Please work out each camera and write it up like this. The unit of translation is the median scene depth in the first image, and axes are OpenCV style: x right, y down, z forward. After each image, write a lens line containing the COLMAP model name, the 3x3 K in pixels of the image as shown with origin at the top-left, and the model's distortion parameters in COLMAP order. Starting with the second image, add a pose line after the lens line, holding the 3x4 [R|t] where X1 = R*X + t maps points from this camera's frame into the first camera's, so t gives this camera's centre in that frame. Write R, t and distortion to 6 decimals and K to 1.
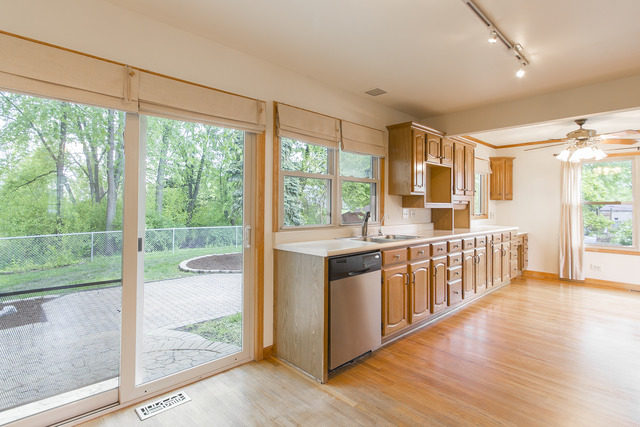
lens RADIAL K [[317.6, 0, 320.7], [0, 317.6, 204.8], [0, 0, 1]] dist [-0.000235, 0.000059]
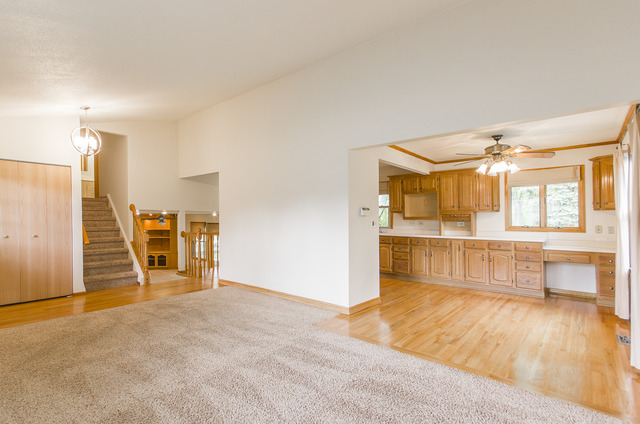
lens RADIAL K [[311.6, 0, 320.0], [0, 311.6, 212.0], [0, 0, 1]] dist [0.016053, 0.000091]
pose [[0.112457, -0.024306, -0.993359, 2.235885], [0.007716, 0.999692, -0.023587, 0.003765], [0.993627, -0.005012, 0.112610, 0.372639]]
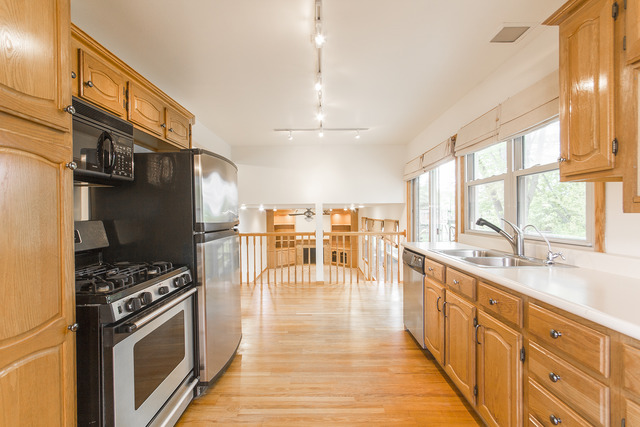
lens RADIAL K [[295.3, 0, 318.4], [0, 295.3, 216.4], [0, 0, 1]] dist [0.000802, 0.000473]
pose [[-0.695085, 0.011873, -0.718830, 0.842736], [0.016913, 0.999857, 0.000161, 0.009211], [0.718729, -0.012046, -0.695186, 1.091519]]
